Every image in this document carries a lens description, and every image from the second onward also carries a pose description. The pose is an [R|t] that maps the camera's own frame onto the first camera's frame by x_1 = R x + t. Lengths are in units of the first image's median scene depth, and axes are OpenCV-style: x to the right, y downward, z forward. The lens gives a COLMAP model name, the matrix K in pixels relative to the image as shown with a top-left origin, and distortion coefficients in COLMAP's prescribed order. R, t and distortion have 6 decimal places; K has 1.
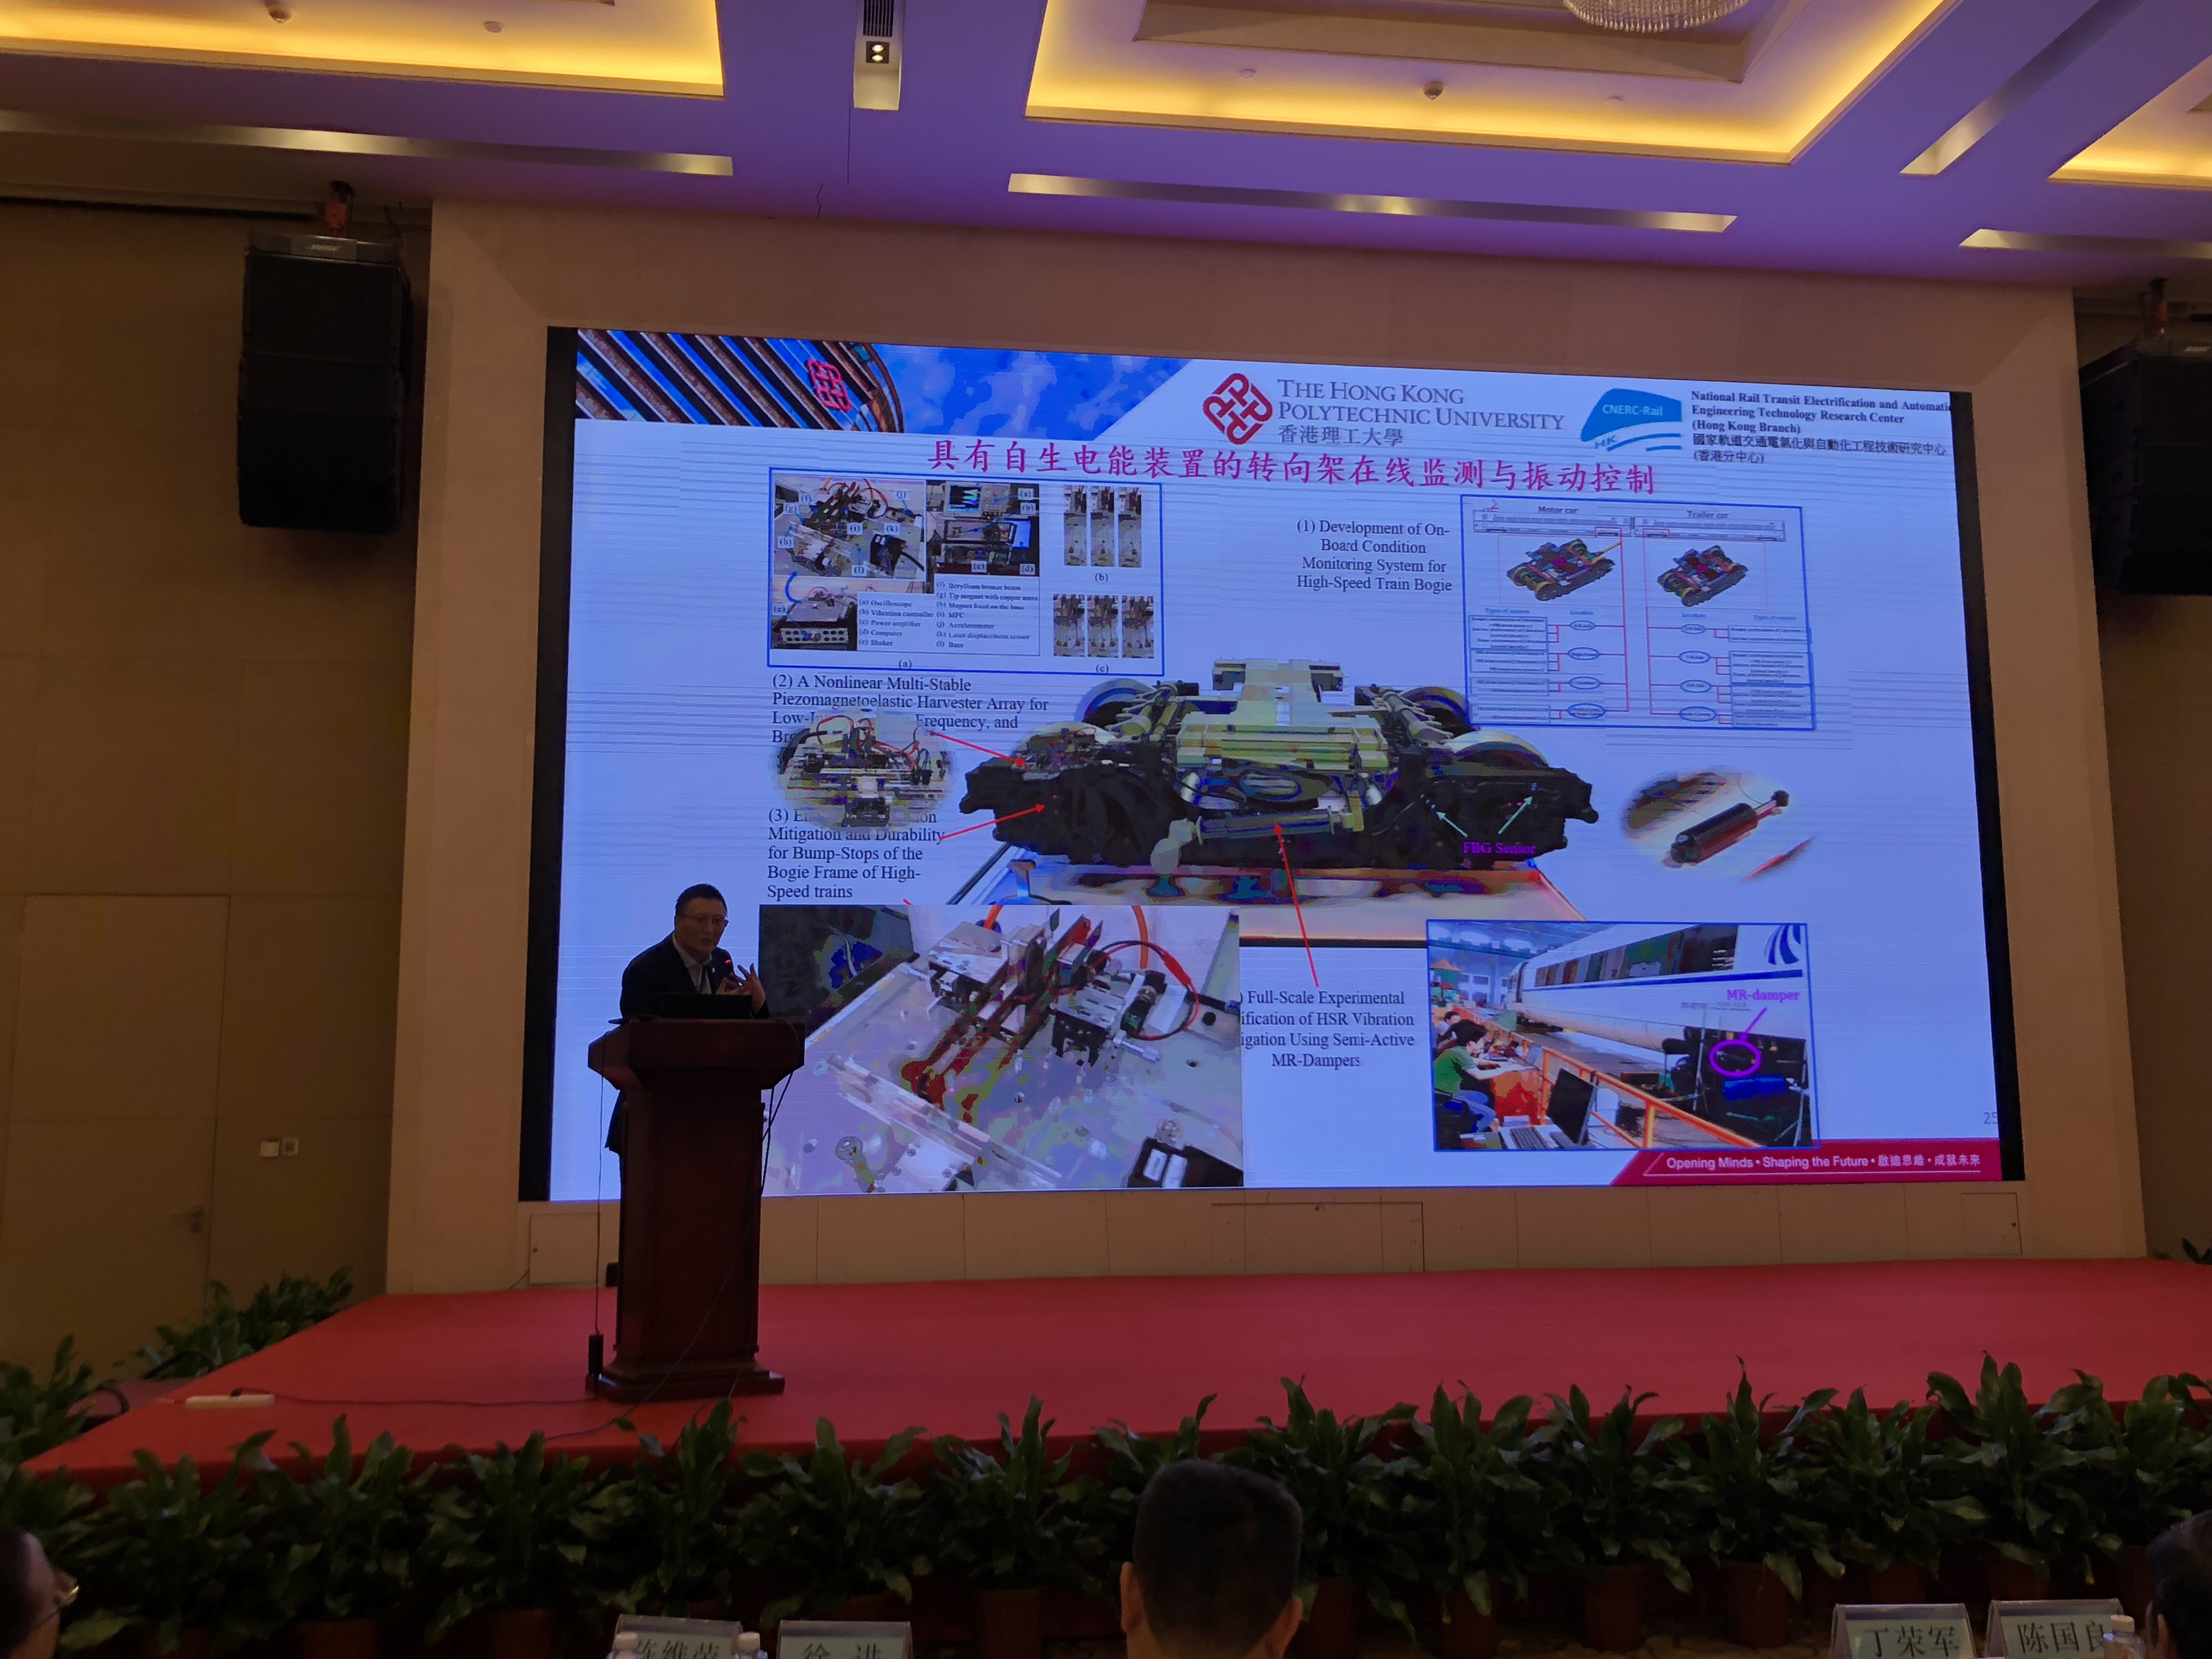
lens RADIAL K [[2008.5, 0, 1119.1], [0, 2008.5, 796.1], [0, 0, 1]] dist [0.000085, 0.000000]
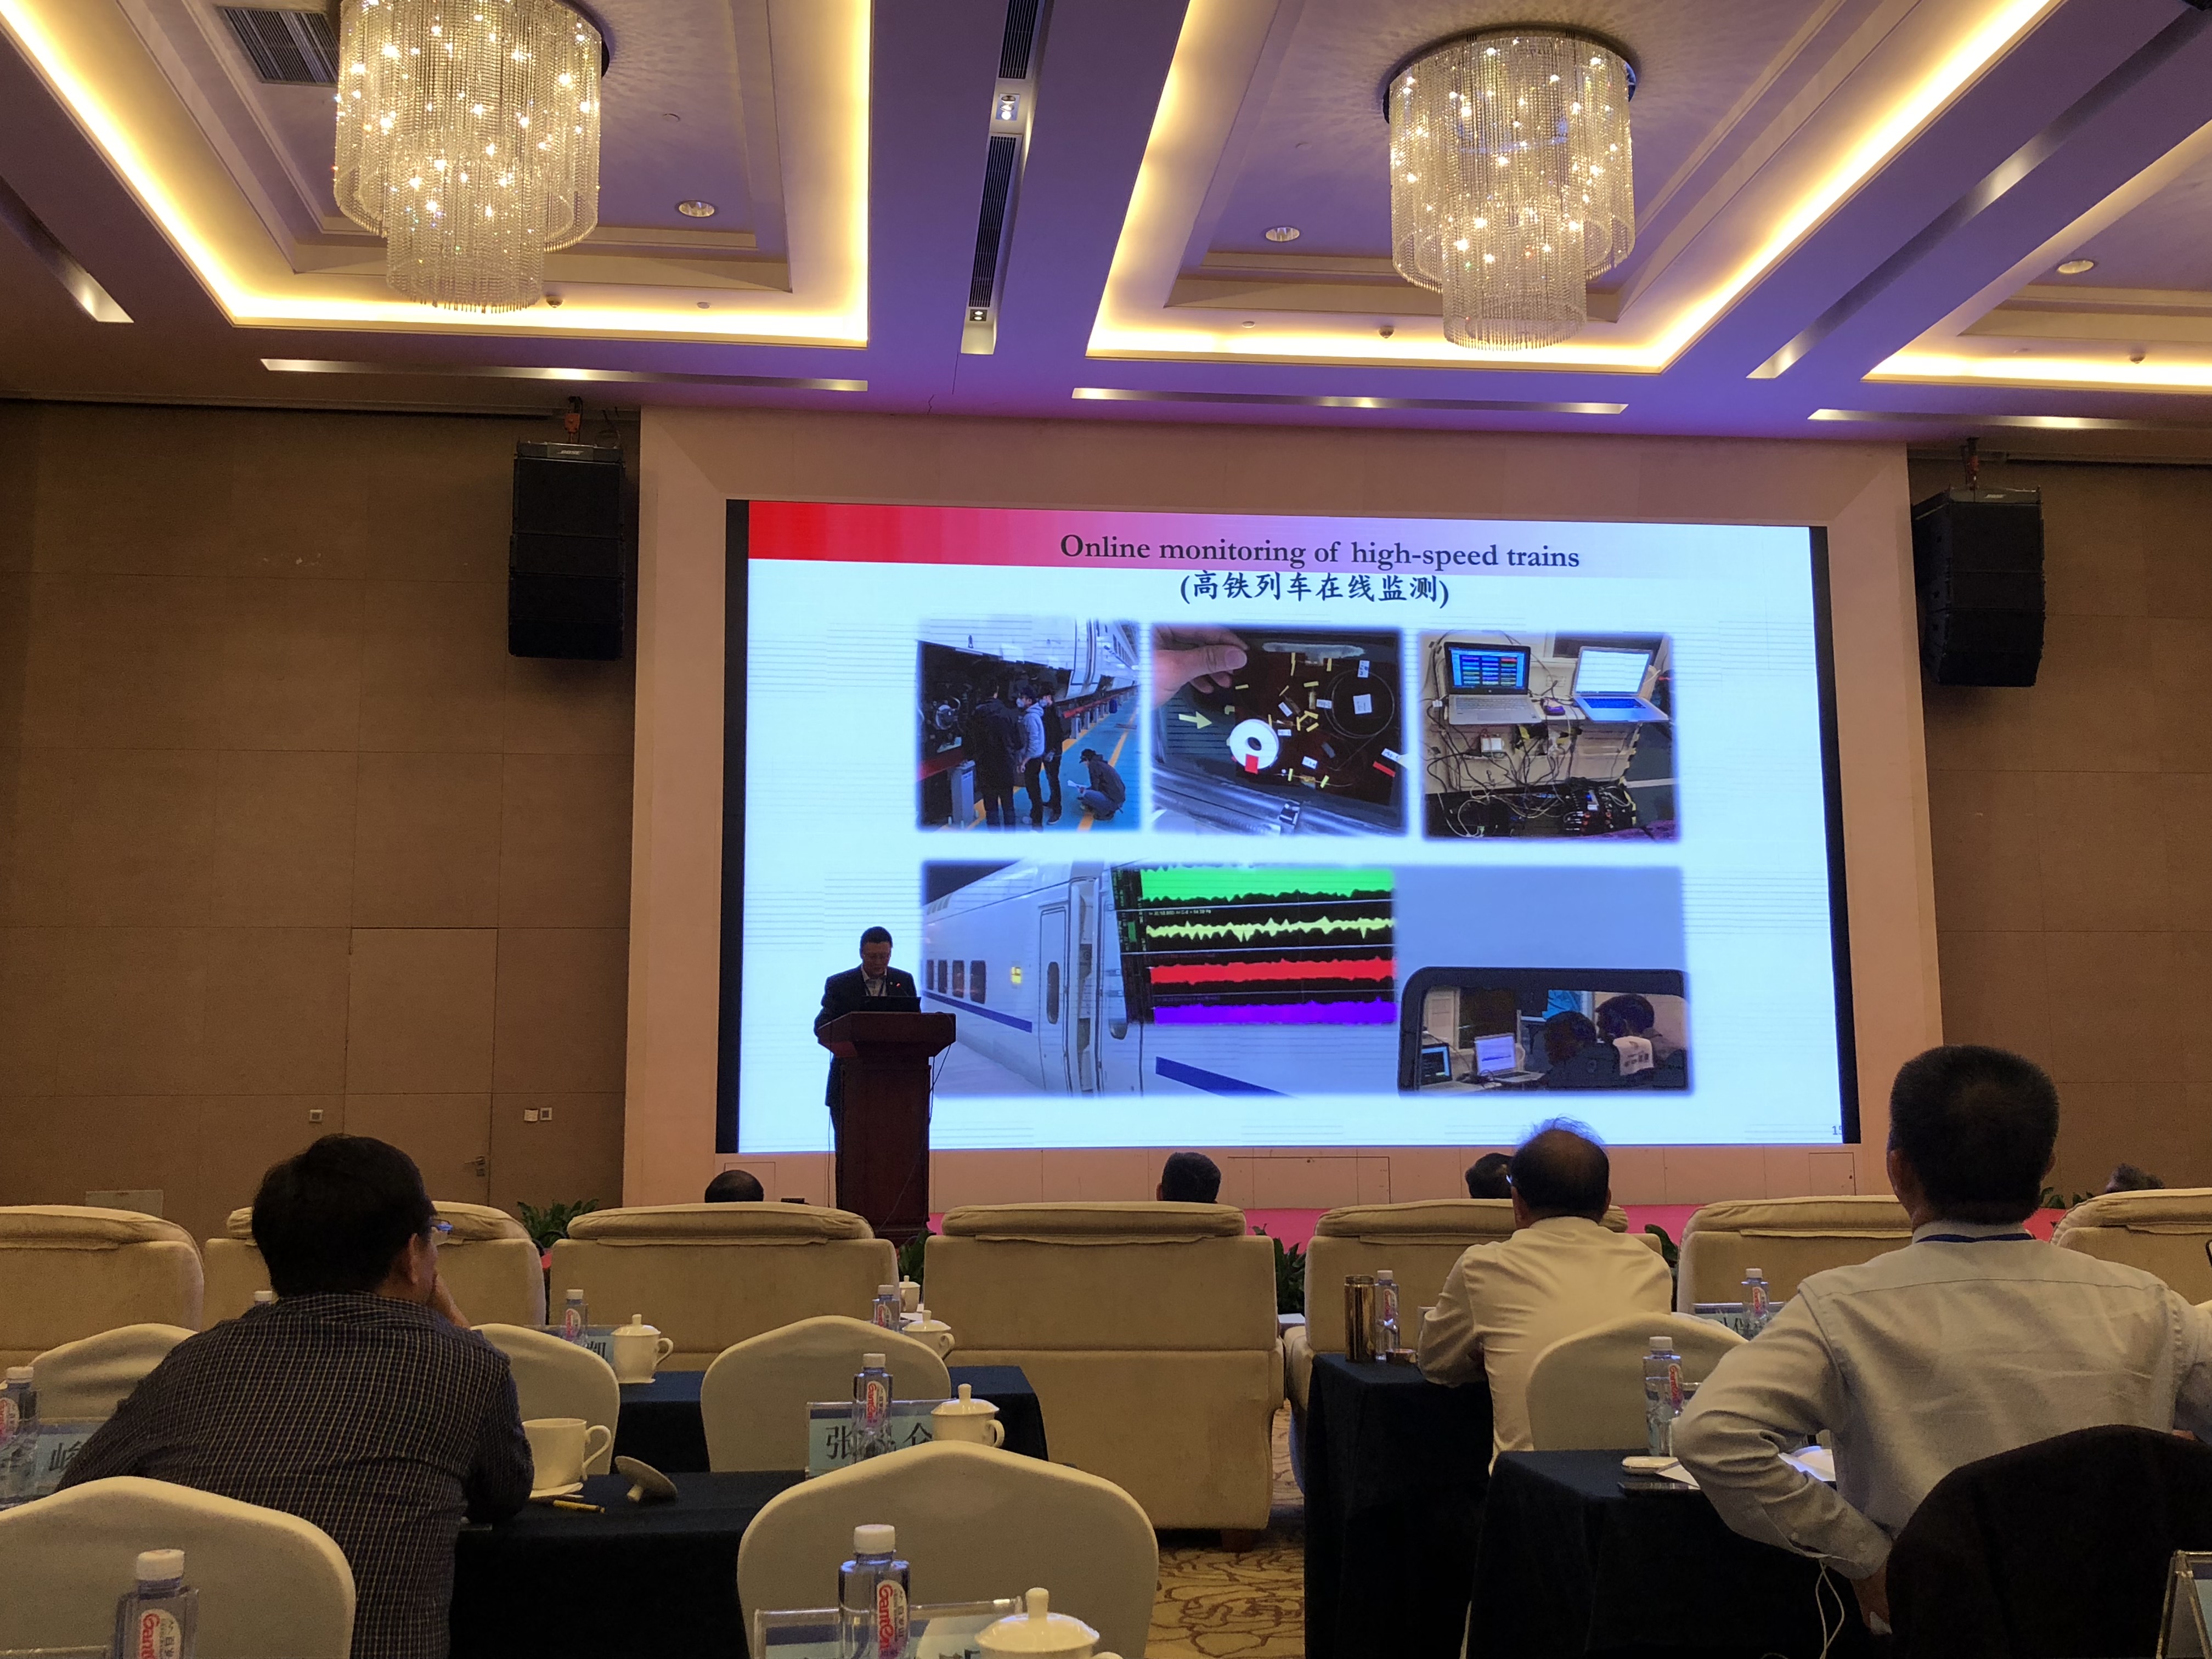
lens RADIAL K [[2133.6, 0, 1120.0], [0, 2133.6, 816.3], [0, 0, 1]] dist [-0.000033, 0.000000]
pose [[0.999770, -0.004370, -0.021000, 0.005146], [0.004531, 0.999961, 0.007601, -0.035677], [0.020966, -0.007694, 0.999751, -0.436522]]
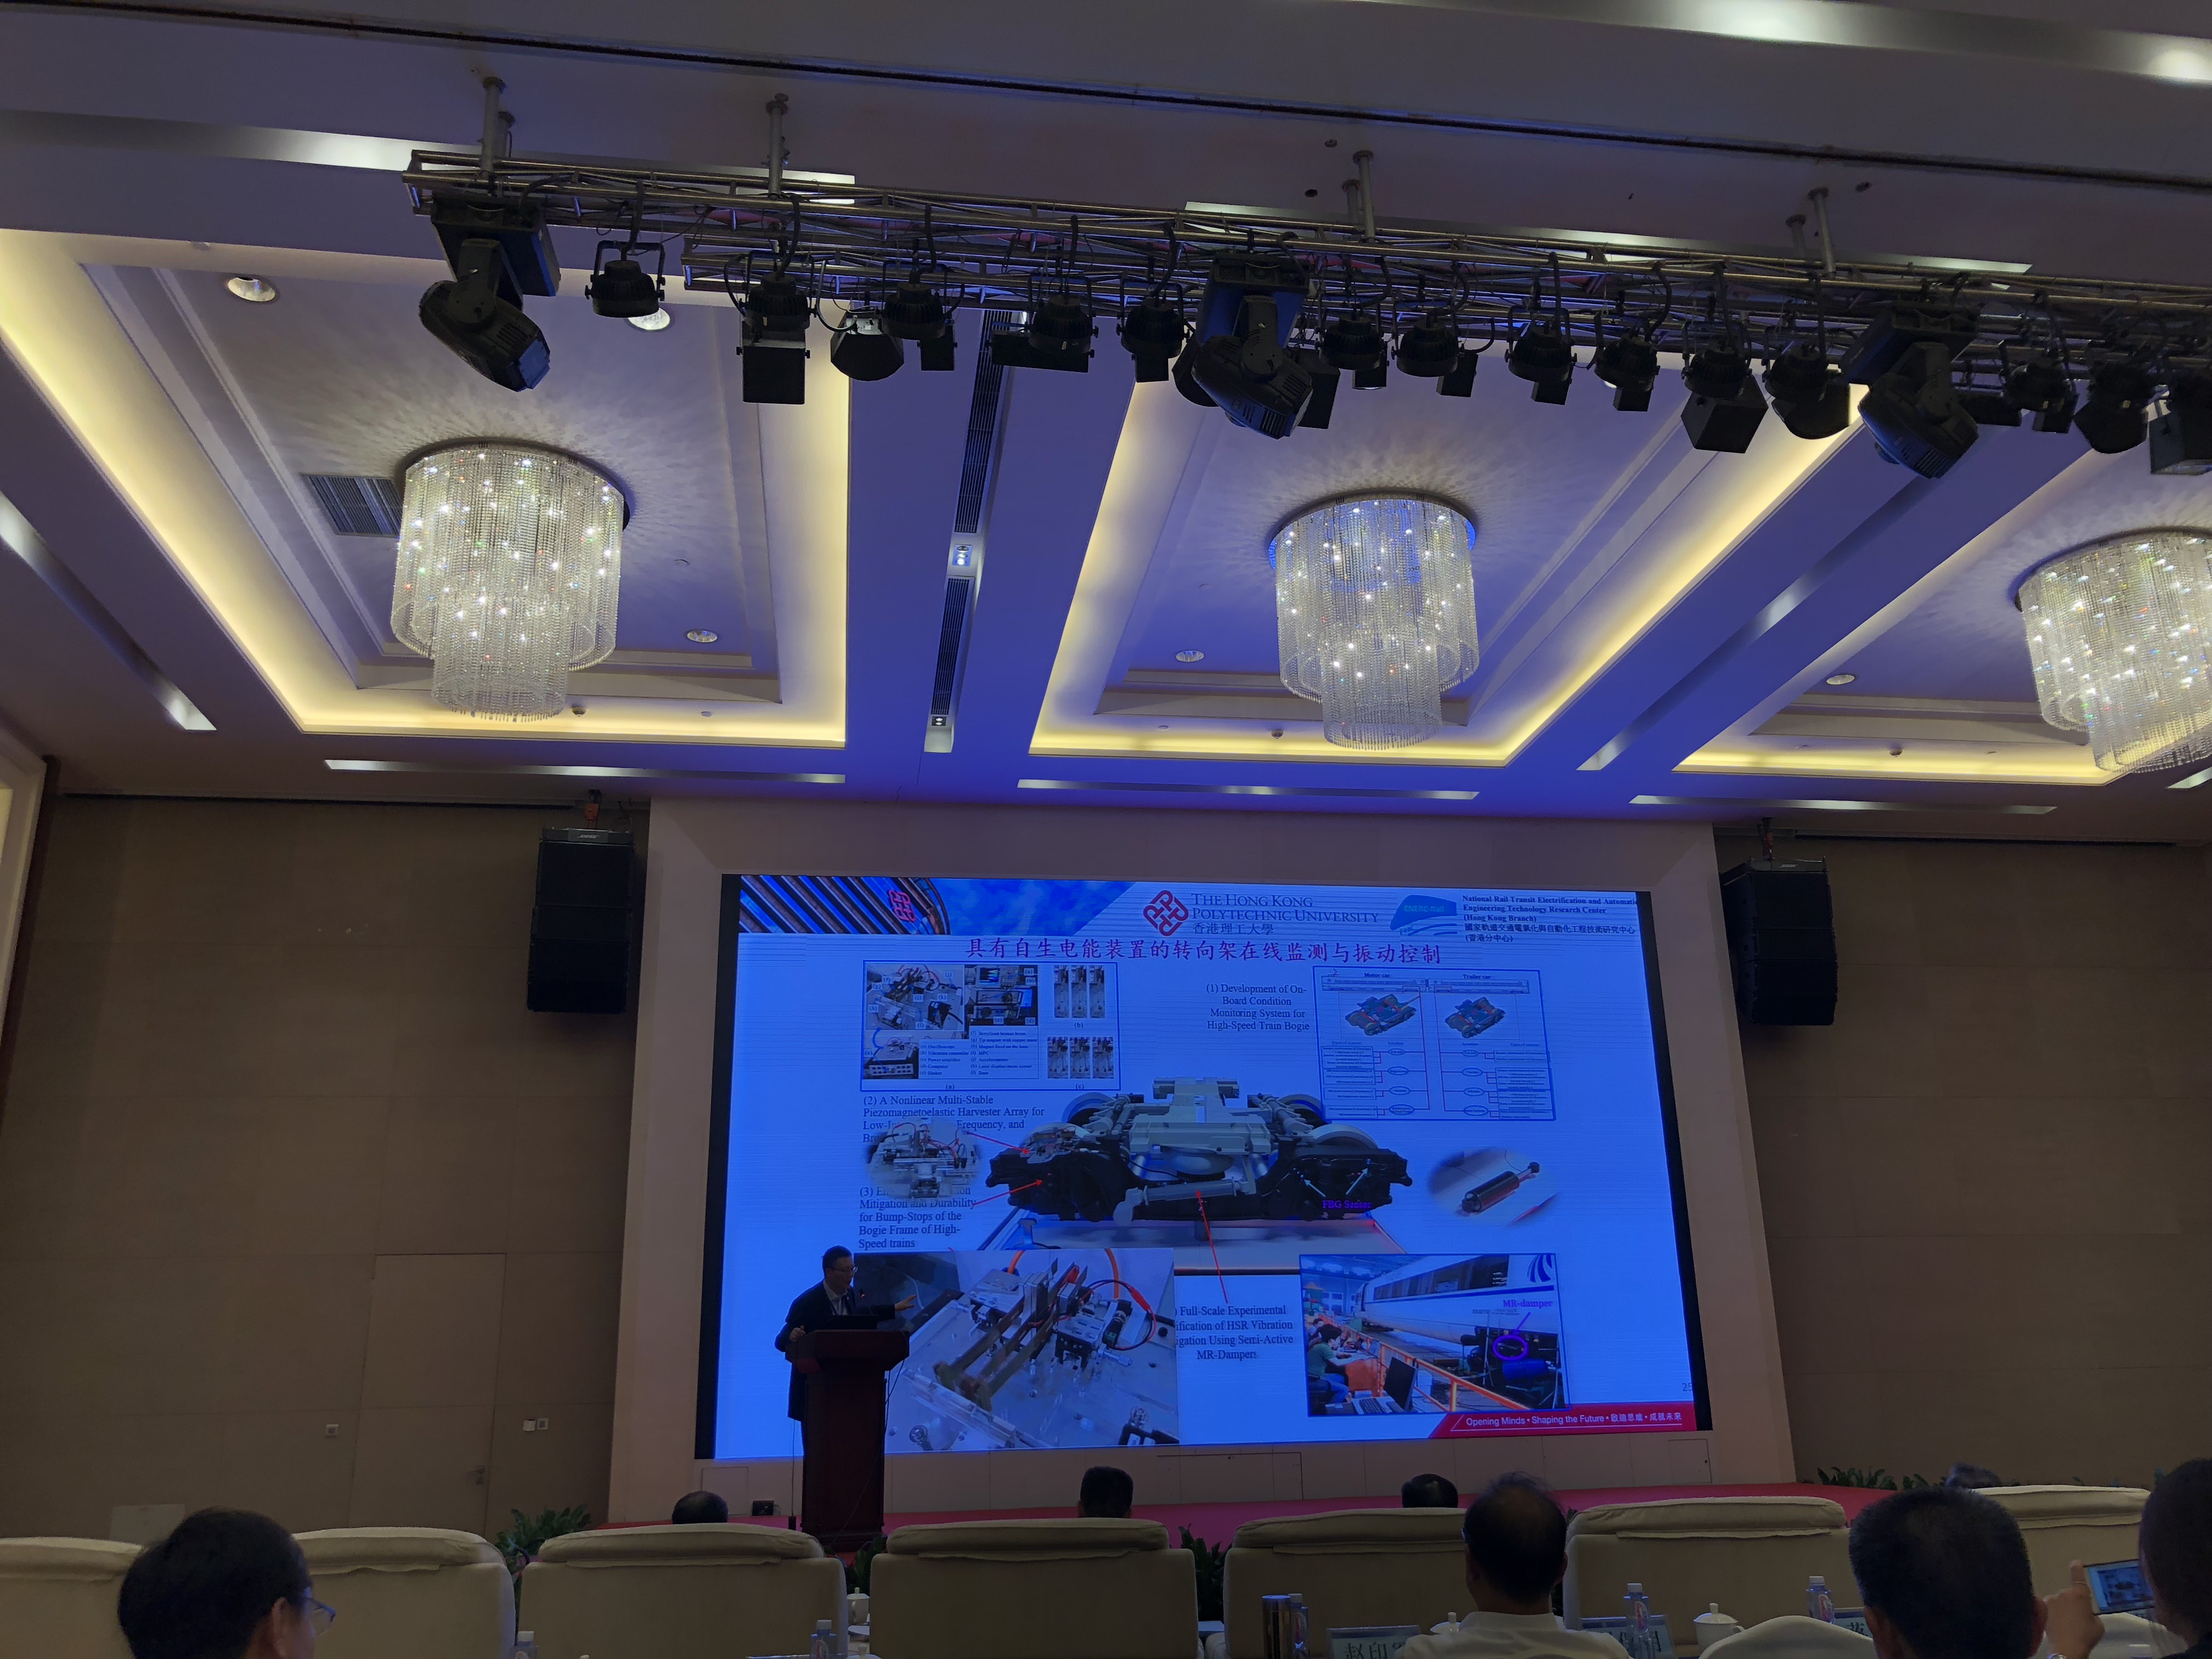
lens RADIAL K [[1796.6, 0, 1124.3], [0, 1796.6, 823.4], [0, 0, 1]] dist [0.013096, -0.024958]
pose [[0.999807, -0.013285, 0.014450, 0.009286], [0.015480, 0.986290, -0.164294, -0.041619], [-0.012069, 0.164486, 0.986306, -0.415016]]
